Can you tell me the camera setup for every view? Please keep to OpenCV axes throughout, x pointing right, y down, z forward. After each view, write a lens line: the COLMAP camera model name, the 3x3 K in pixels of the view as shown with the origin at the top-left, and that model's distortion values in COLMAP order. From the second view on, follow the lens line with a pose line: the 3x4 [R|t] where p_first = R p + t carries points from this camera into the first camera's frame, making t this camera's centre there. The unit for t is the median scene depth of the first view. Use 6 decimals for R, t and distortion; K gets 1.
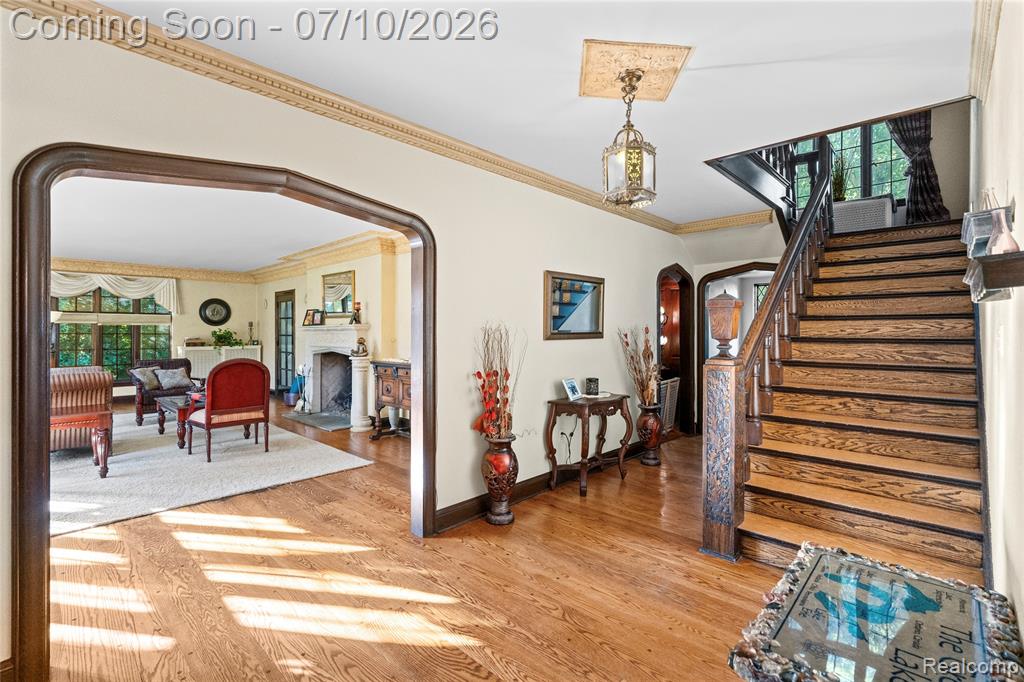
lens RADIAL K [[463.4, 0, 512.0], [0, 463.4, 341.0], [0, 0, 1]] dist [0.002287, 0.000411]
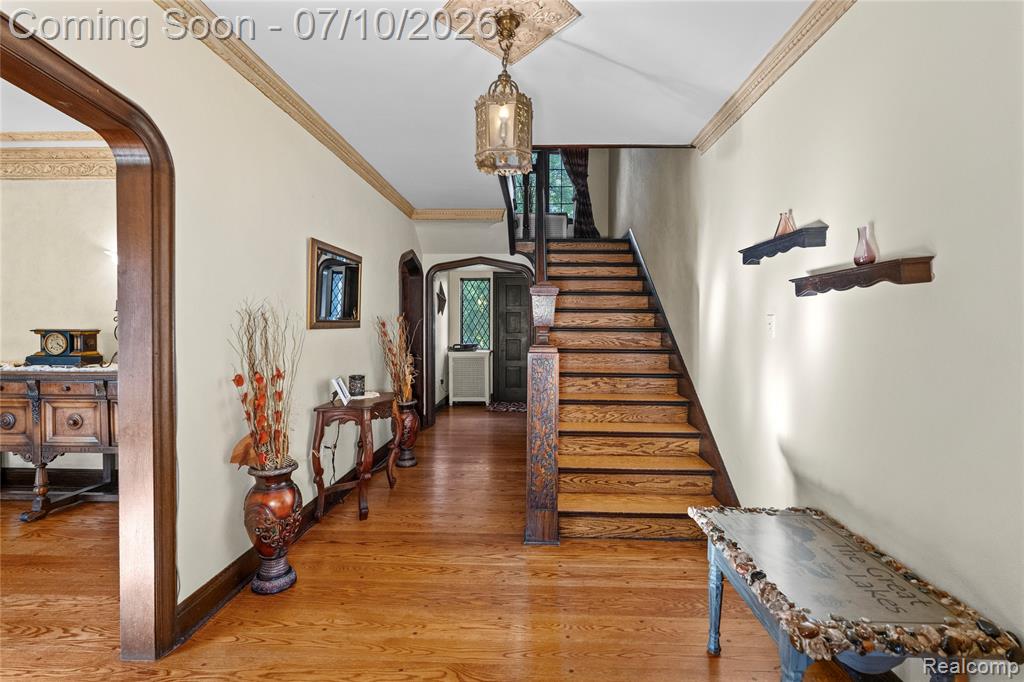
lens RADIAL K [[473.5, 0, 512.0], [0, 473.5, 341.0], [0, 0, 1]] dist [-0.002466, 0.000097]
pose [[0.748879, -0.014640, 0.662544, -0.239964], [0.004039, 0.999838, 0.017529, 0.006709], [-0.662694, -0.010451, 0.748817, 0.245491]]
